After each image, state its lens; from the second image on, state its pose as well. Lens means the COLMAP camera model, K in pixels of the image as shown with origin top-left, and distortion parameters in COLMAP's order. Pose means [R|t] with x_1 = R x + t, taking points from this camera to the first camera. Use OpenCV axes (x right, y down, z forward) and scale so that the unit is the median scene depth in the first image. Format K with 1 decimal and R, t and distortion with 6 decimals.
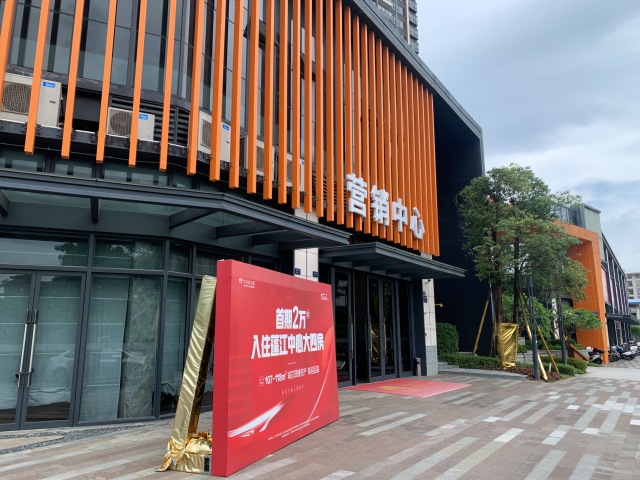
lens RADIAL K [[487.0, 0, 319.1], [0, 487.0, 240.4], [0, 0, 1]] dist [-0.007591, -0.004643]
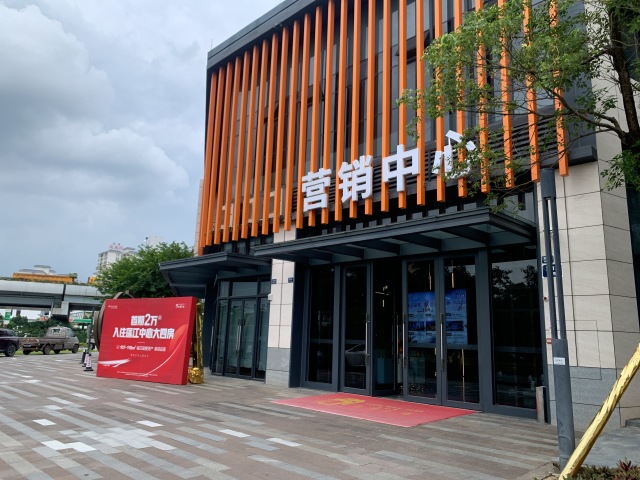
lens RADIAL K [[487.0, 0, 320.5], [0, 487.0, 237.3], [0, 0, 1]] dist [-0.007591, -0.004643]
pose [[-0.177658, -0.194896, -0.964600, 1.687774], [0.155543, 0.962310, -0.223081, 0.365412], [0.971722, -0.189669, -0.140648, 1.918687]]
